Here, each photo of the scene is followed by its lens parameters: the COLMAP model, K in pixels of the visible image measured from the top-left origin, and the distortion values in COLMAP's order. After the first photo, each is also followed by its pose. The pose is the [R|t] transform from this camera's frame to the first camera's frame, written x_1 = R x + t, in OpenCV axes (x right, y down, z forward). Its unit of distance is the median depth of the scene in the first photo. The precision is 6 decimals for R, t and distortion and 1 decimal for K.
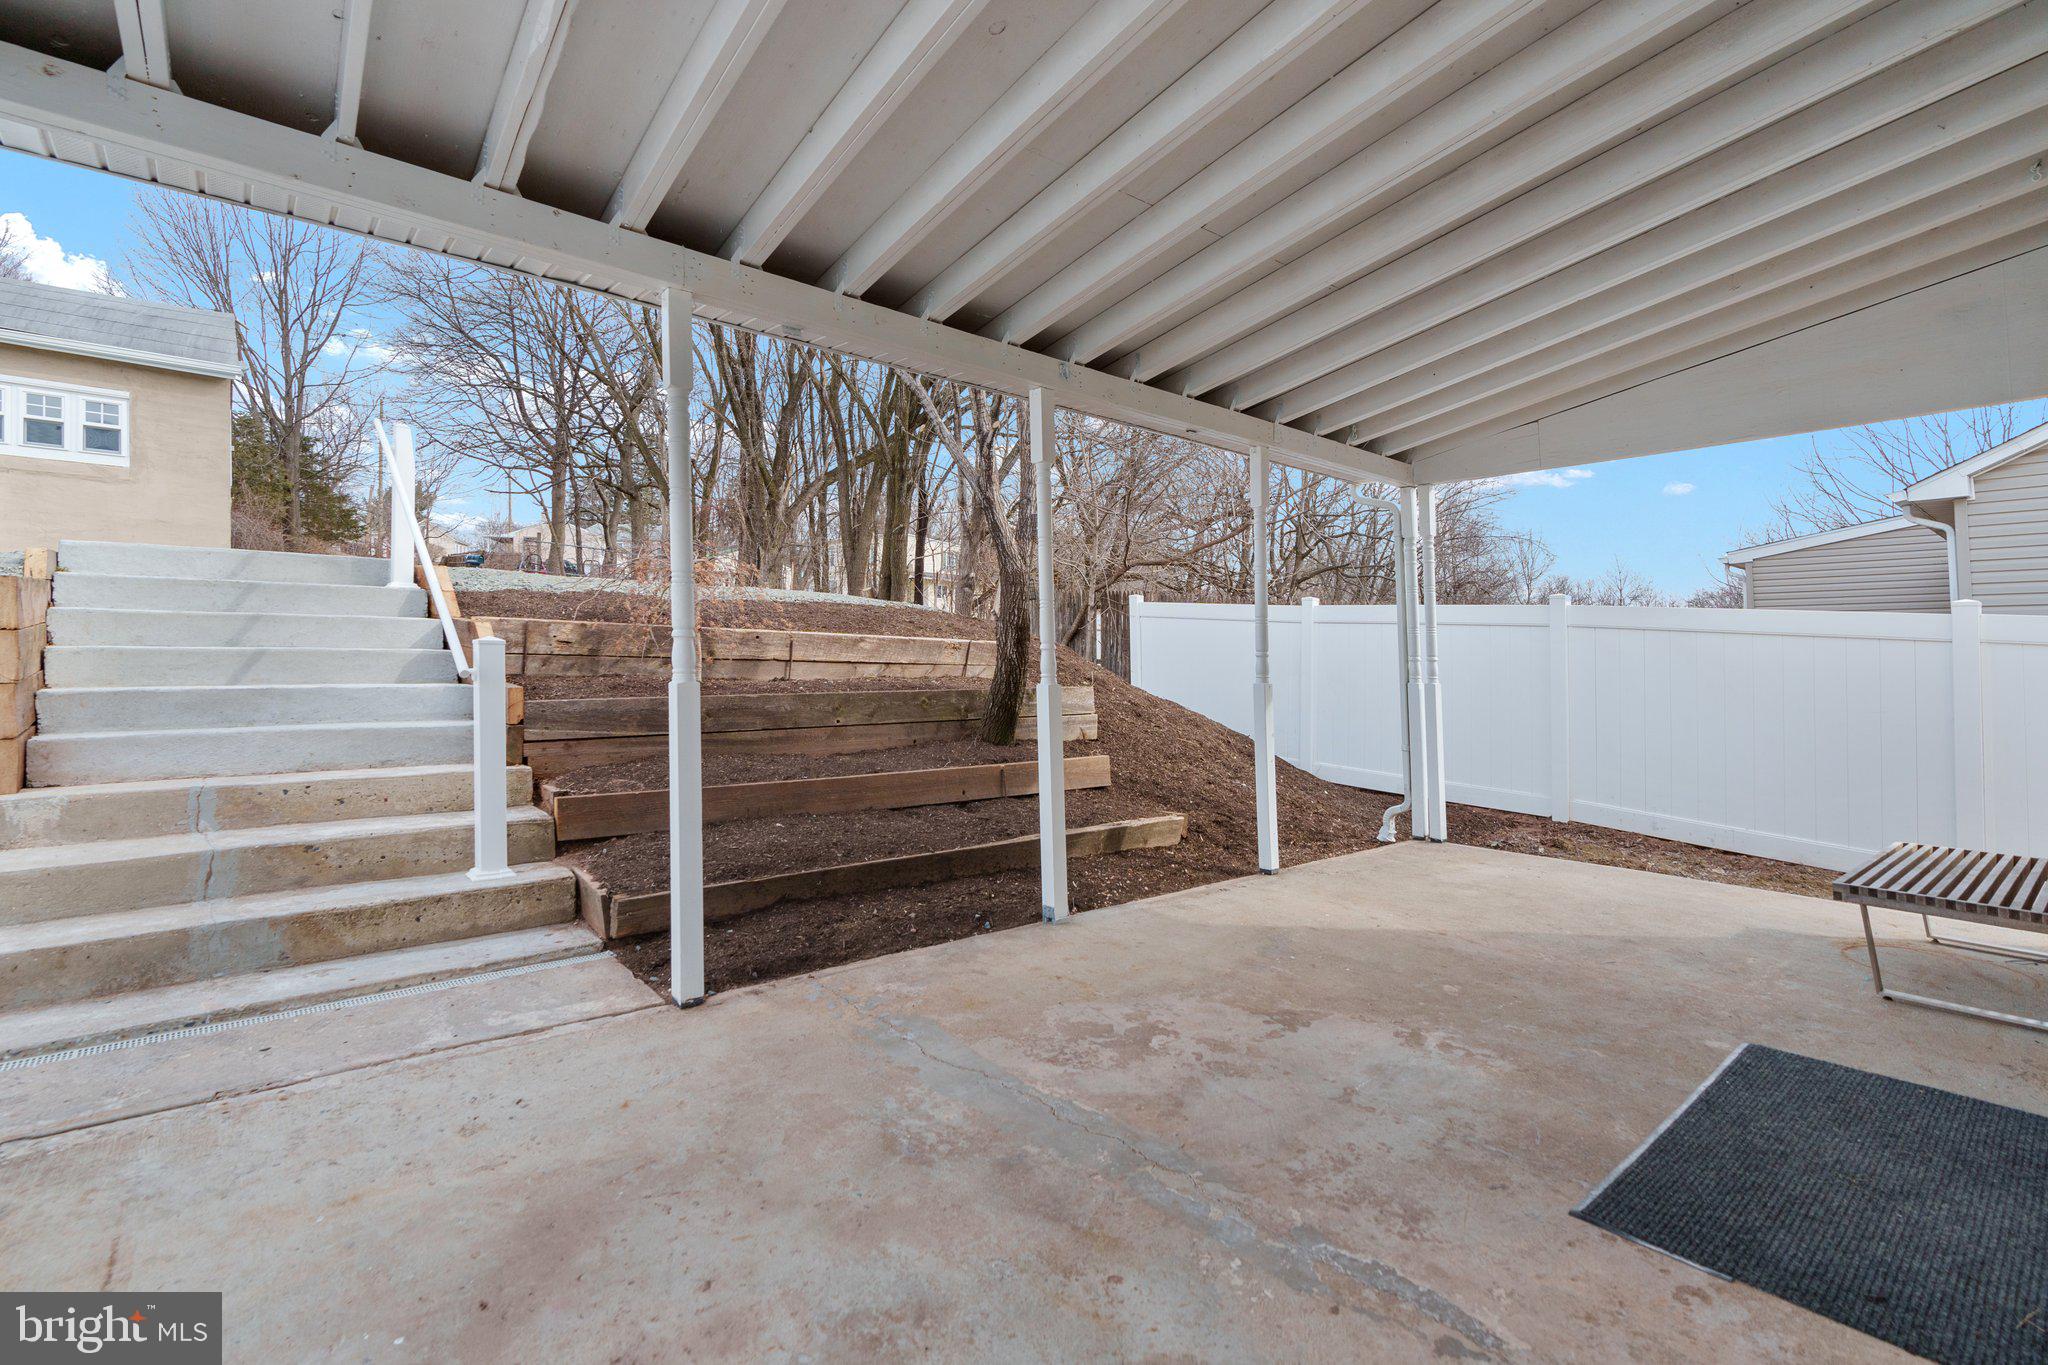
lens RADIAL K [[928.5, 0, 1009.6], [0, 928.5, 688.9], [0, 0, 1]] dist [-0.009751, 0.004084]
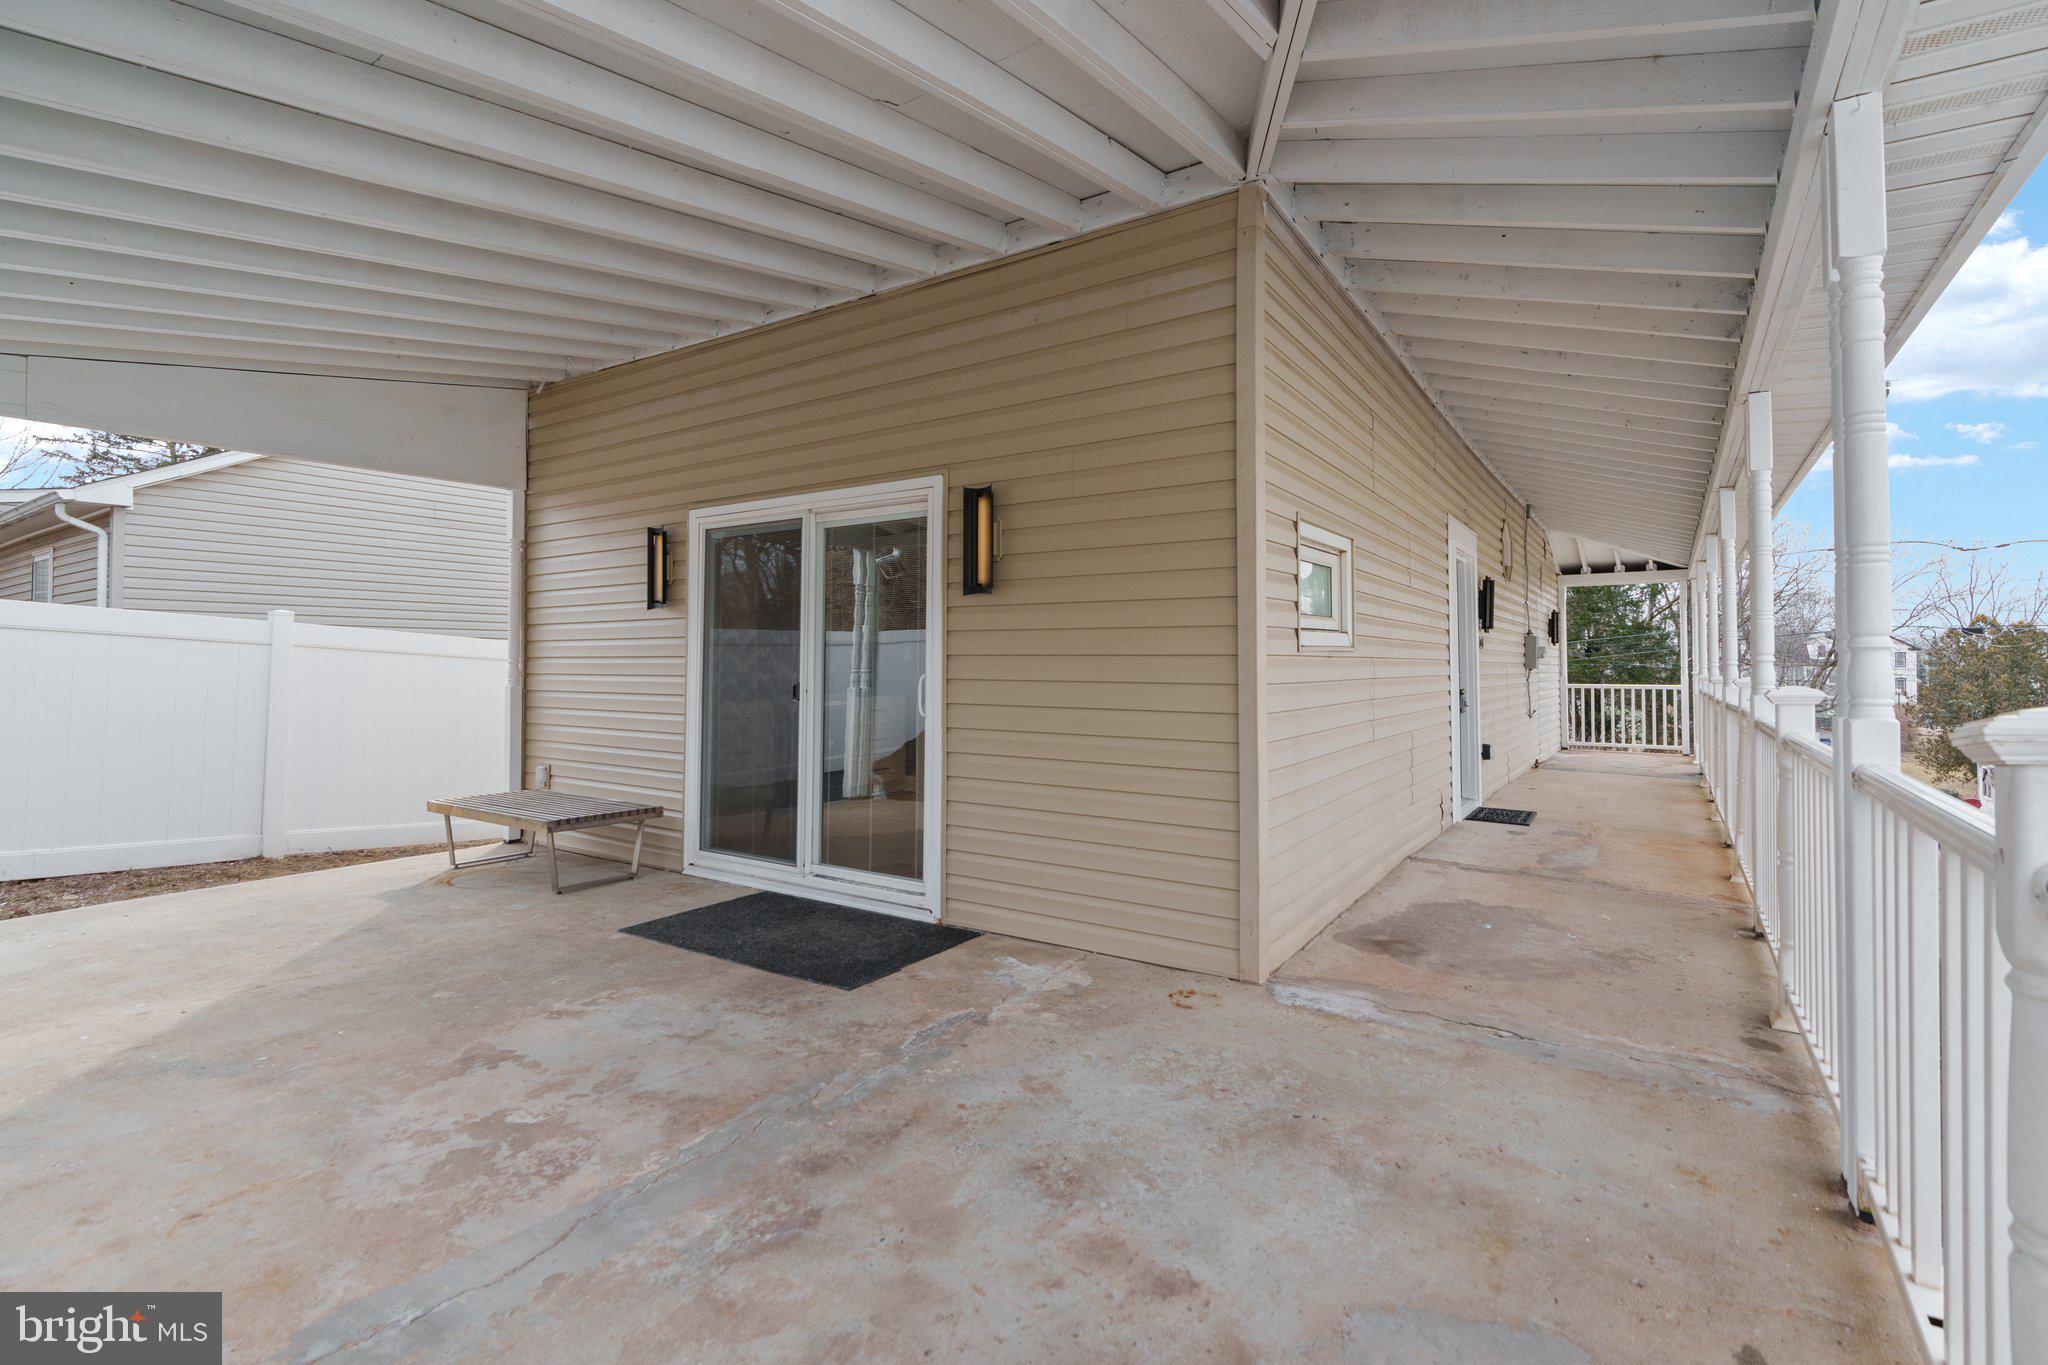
lens RADIAL K [[928.5, 0, 1038.6], [0, 928.5, 643.1], [0, 0, 1]] dist [-0.009751, 0.004084]
pose [[-0.271821, 0.011419, 0.962280, -0.861960], [0.027530, 0.999613, -0.004085, -0.045072], [-0.961954, 0.025381, -0.272031, 0.830966]]
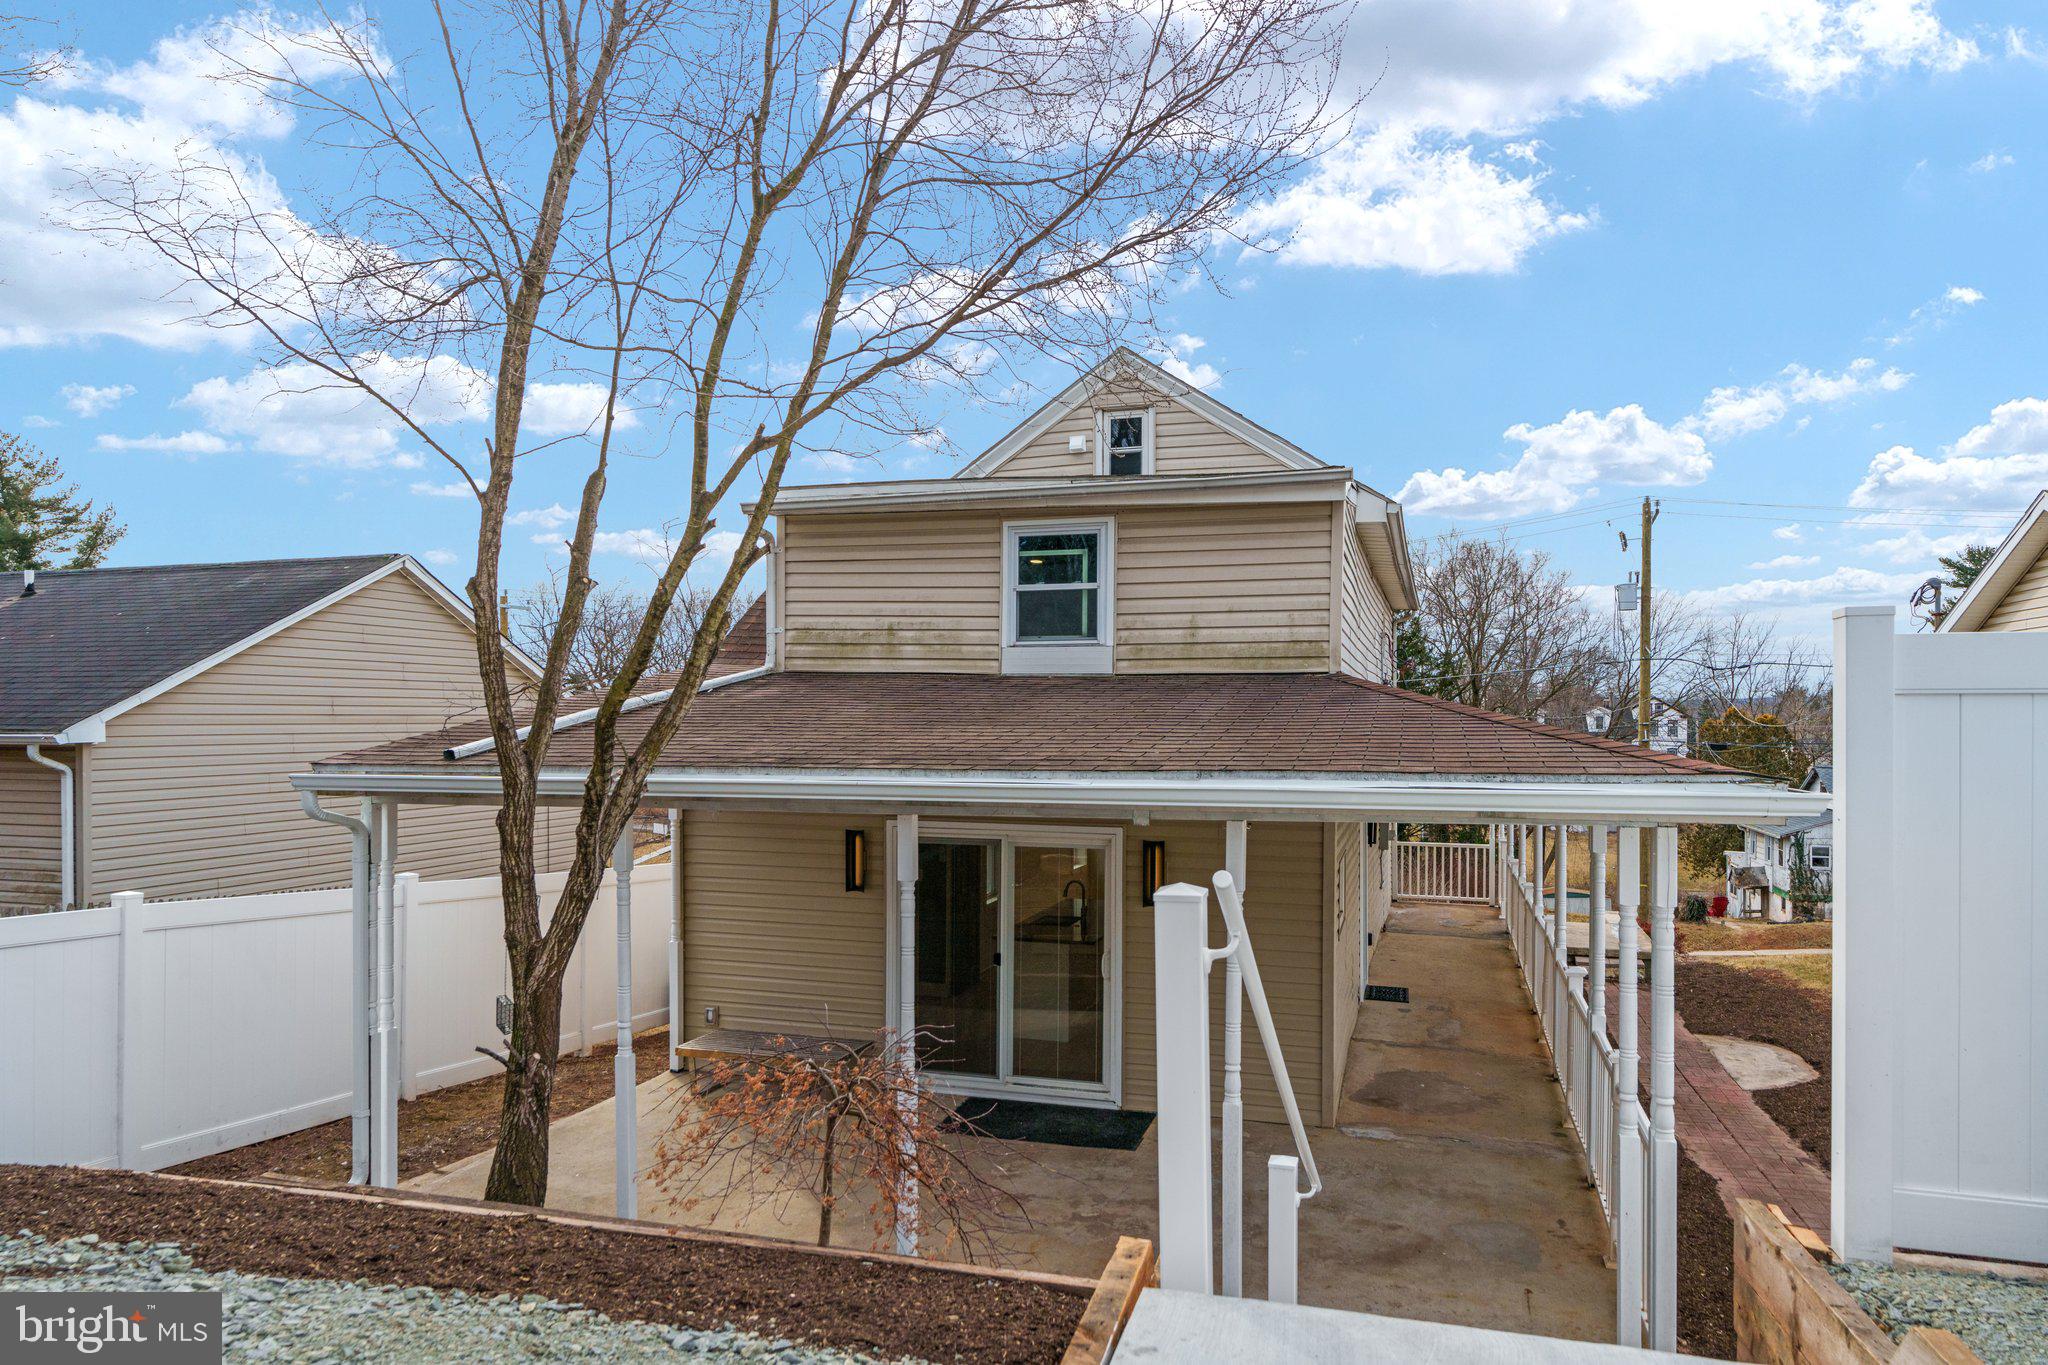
lens RADIAL K [[1307.0, 0, 1023.3], [0, 1307.0, 692.7], [0, 0, 1]] dist [0.000977, 0.002427]
pose [[-0.532981, 0.001858, 0.846125, -2.201953], [0.018516, 0.999784, 0.009468, -0.773550], [-0.845925, 0.020713, -0.532900, 2.729526]]
